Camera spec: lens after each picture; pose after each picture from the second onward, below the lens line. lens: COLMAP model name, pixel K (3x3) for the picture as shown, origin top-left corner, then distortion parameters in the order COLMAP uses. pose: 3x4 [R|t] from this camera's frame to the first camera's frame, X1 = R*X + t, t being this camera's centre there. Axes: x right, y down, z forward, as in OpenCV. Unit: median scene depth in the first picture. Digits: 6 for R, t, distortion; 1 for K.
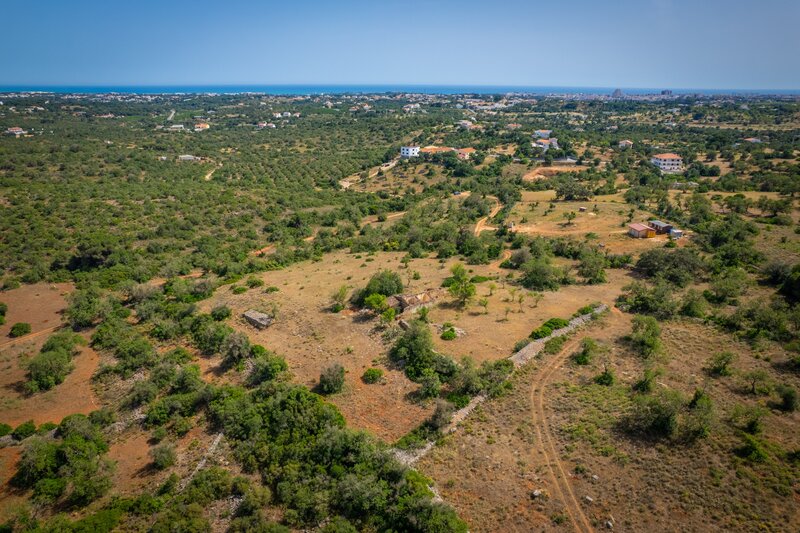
lens RADIAL K [[518.8, 0, 396.6], [0, 518.8, 263.9], [0, 0, 1]] dist [-0.072898, 0.065891]
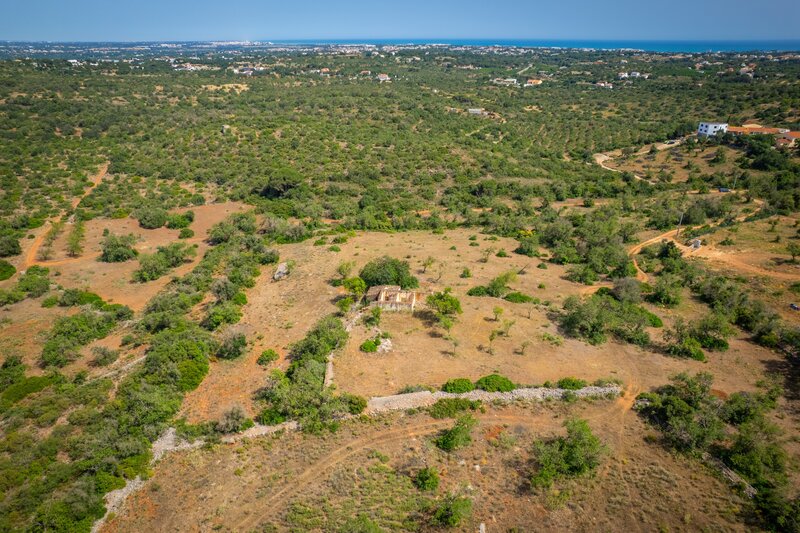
lens RADIAL K [[522.1, 0, 397.7], [0, 522.1, 265.7], [0, 0, 1]] dist [-0.072126, 0.061468]
pose [[0.777348, 0.250214, -0.577168, 0.318162], [-0.204043, 0.968177, 0.144913, -0.064570], [0.595060, 0.005119, 0.803665, 0.189928]]
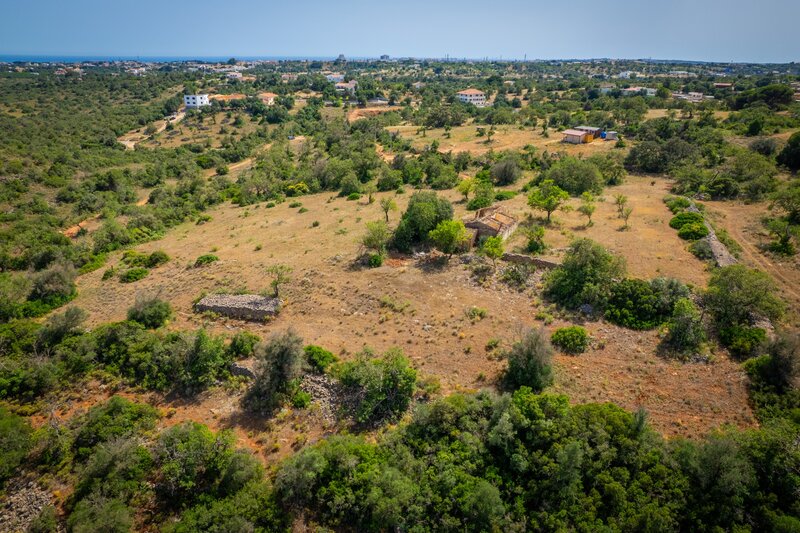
lens RADIAL K [[533.3, 0, 396.5], [0, 533.3, 263.8], [0, 0, 1]] dist [-0.083230, 0.080585]
pose [[0.875586, -0.173991, 0.450640, -0.229304], [0.155330, 0.984746, 0.078403, 0.029768], [-0.457407, 0.001349, 0.889256, 0.284650]]
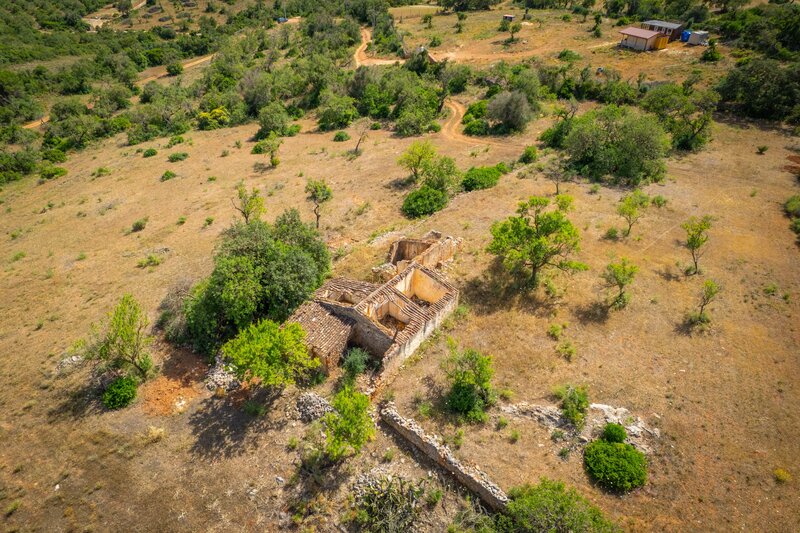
lens RADIAL K [[512.4, 0, 396.6], [0, 512.4, 263.2], [0, 0, 1]] dist [-0.077233, 0.070771]
pose [[0.923558, -0.220336, 0.313836, -0.030369], [0.125050, 0.946750, 0.296693, -0.023464], [-0.362497, -0.234768, 0.901931, 0.453344]]
